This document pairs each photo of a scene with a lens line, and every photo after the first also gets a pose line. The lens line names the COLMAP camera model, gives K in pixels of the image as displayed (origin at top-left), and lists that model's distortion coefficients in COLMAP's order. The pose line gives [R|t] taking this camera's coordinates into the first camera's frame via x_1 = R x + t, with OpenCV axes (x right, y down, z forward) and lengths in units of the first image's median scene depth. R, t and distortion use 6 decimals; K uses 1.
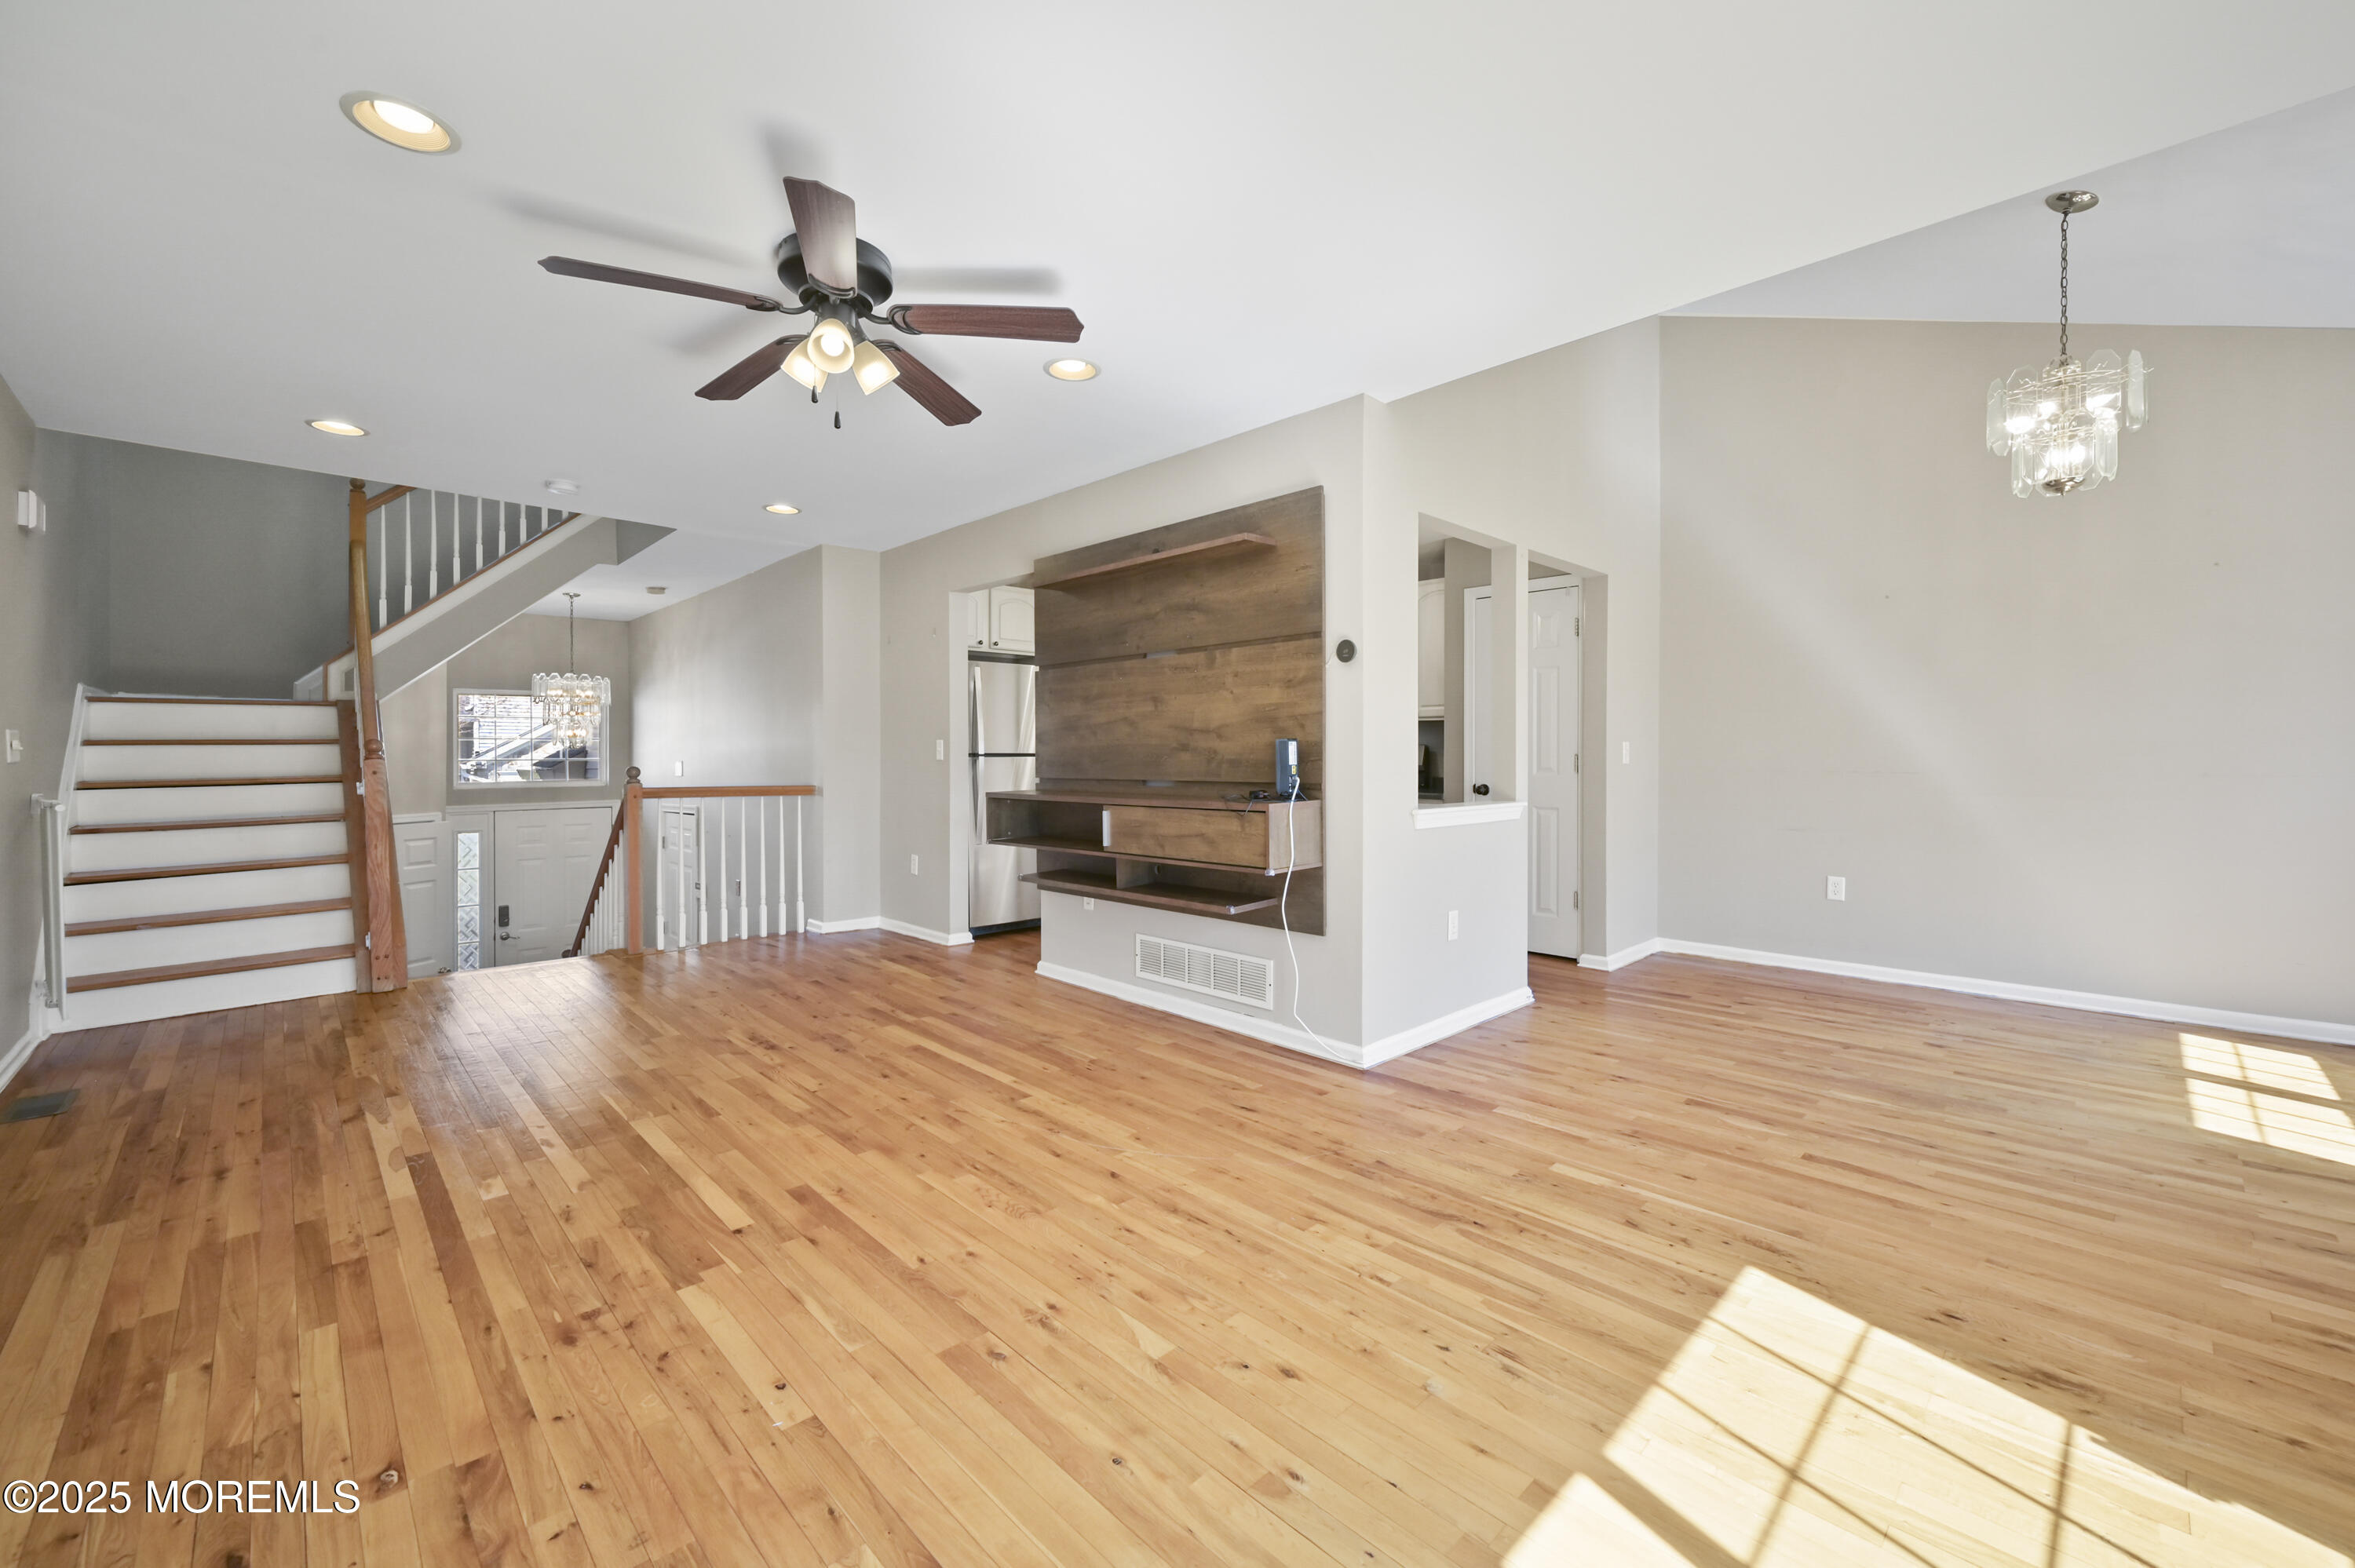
lens RADIAL K [[942.6, 0, 1175.6], [0, 942.6, 753.0], [0, 0, 1]] dist [-0.000416, 0.000395]
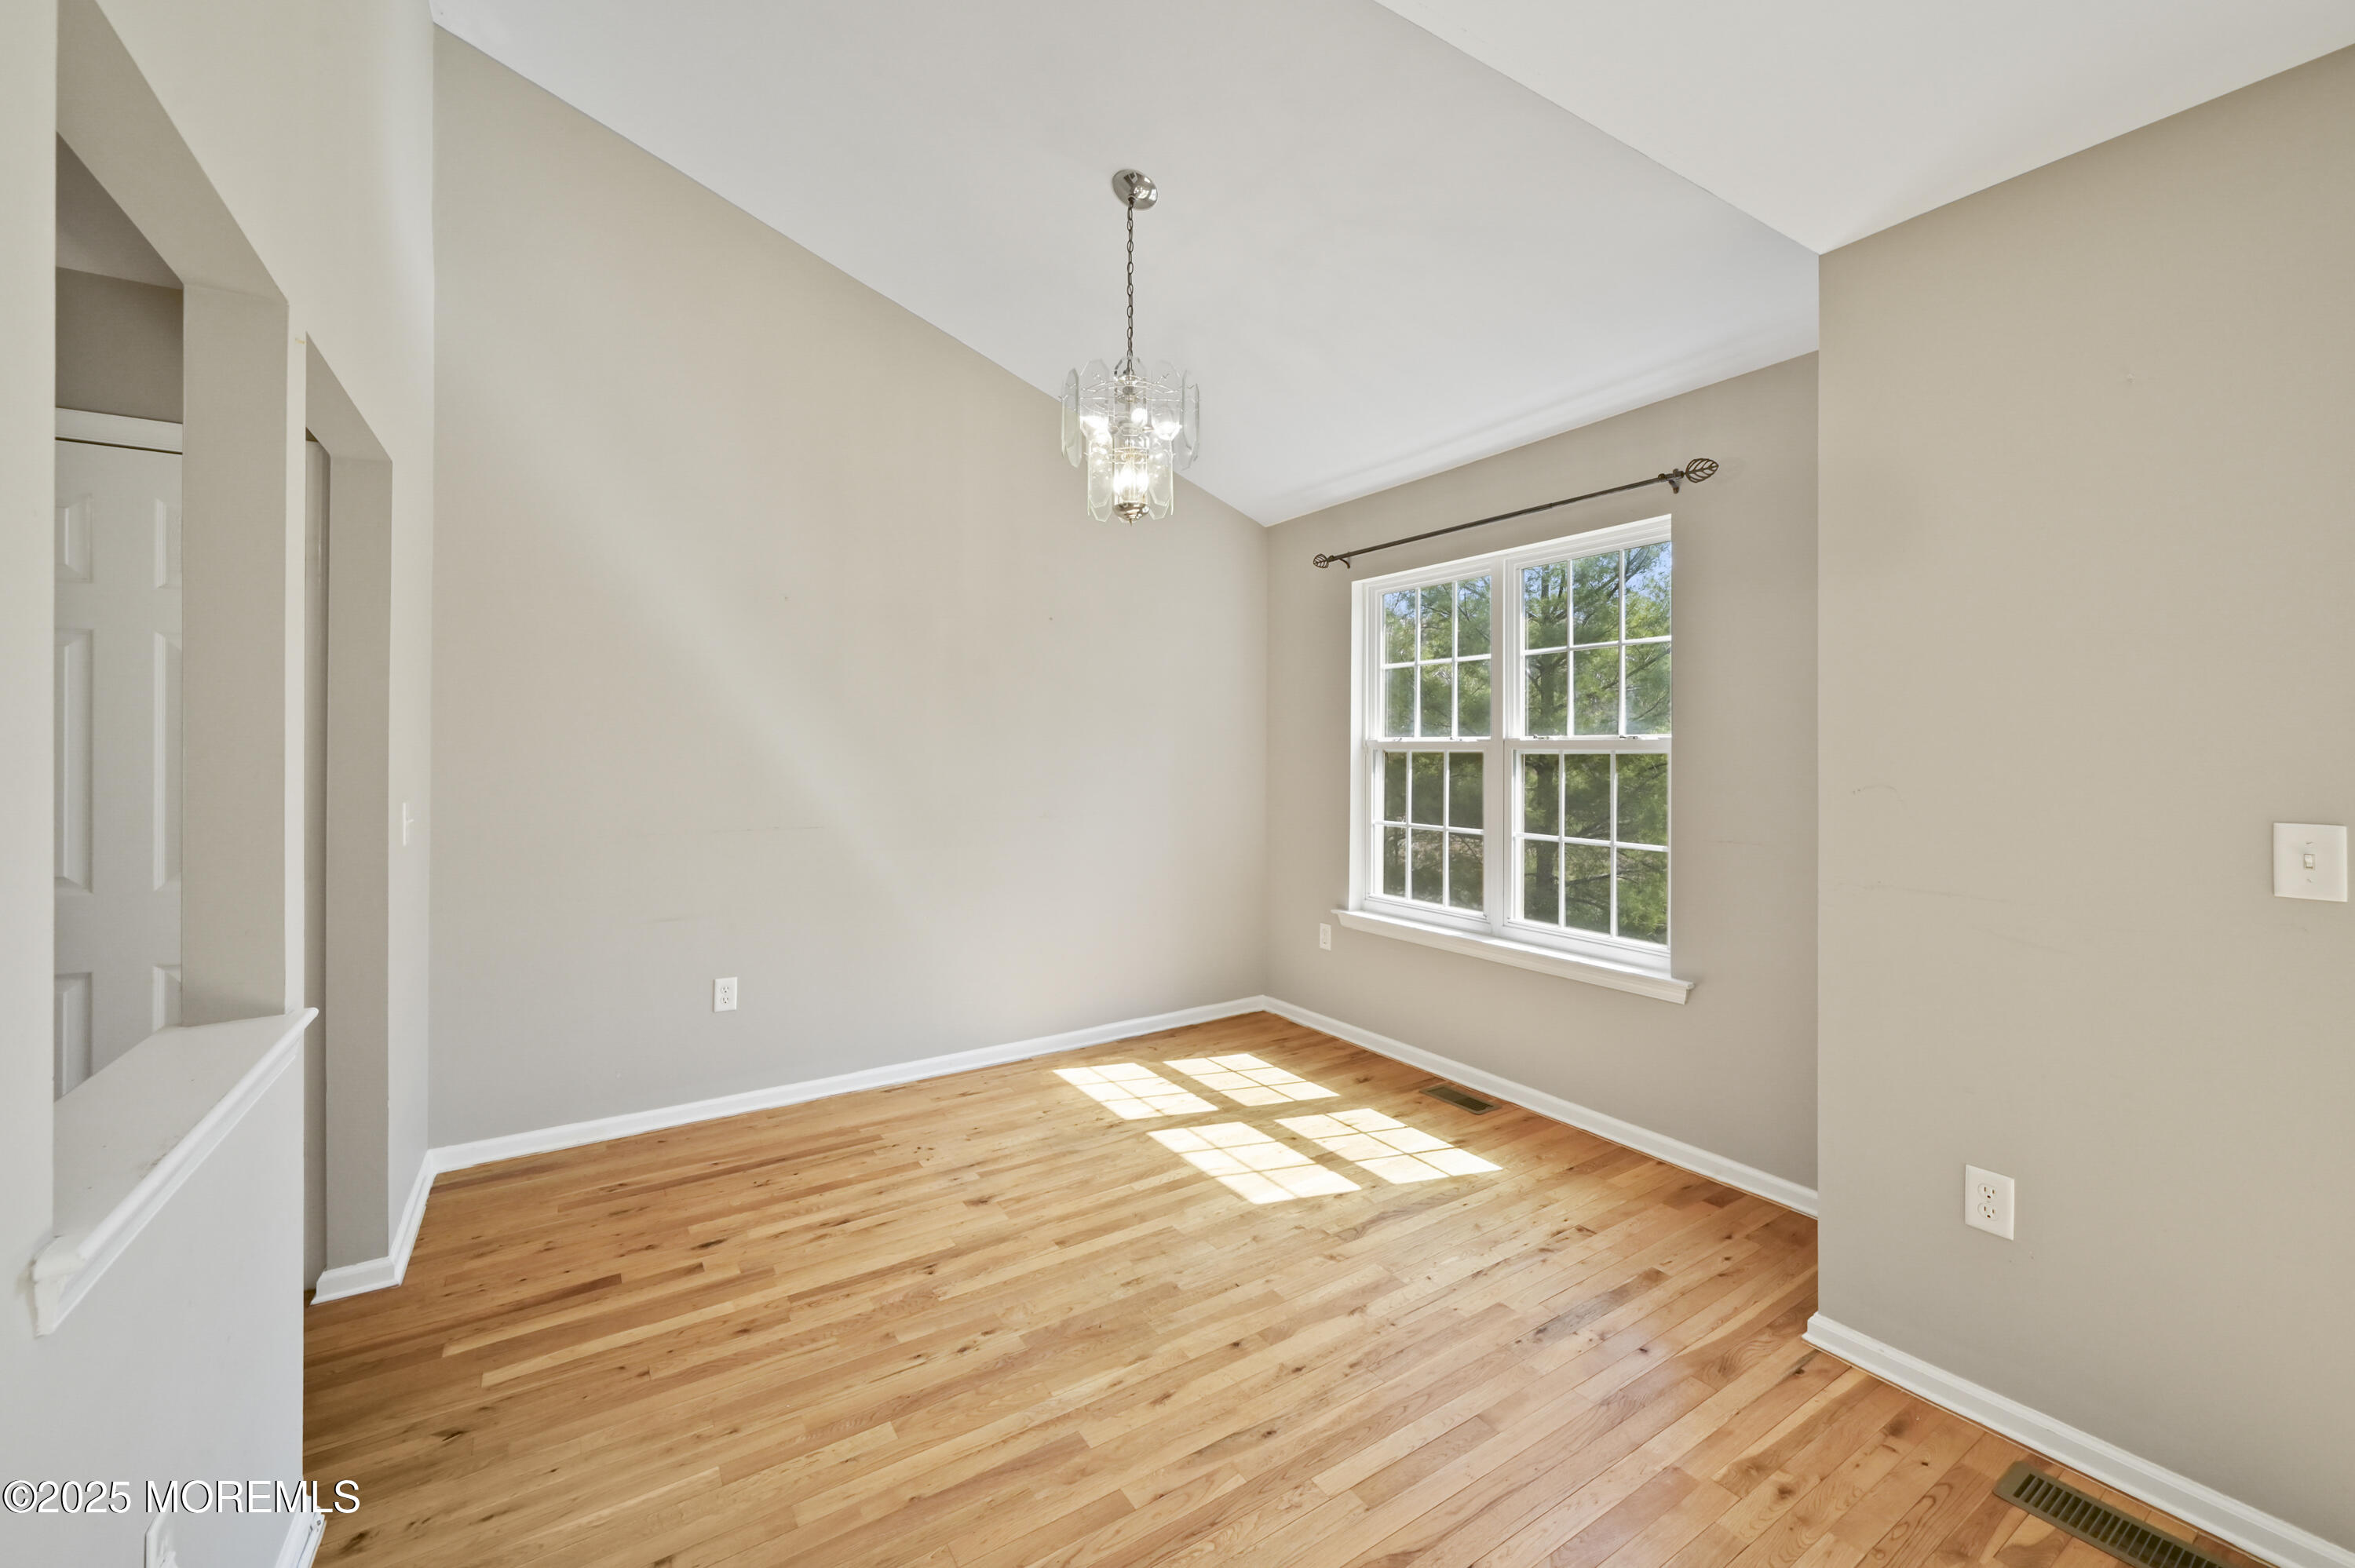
lens RADIAL K [[952.6, 0, 1179.3], [0, 952.6, 735.7], [0, 0, 1]] dist [-0.000389, -0.000259]
pose [[0.194982, 0.002723, 0.980803, 0.093946], [0.000049, 0.999996, -0.002786, -0.079304], [-0.980807, 0.000591, 0.194981, 0.824951]]
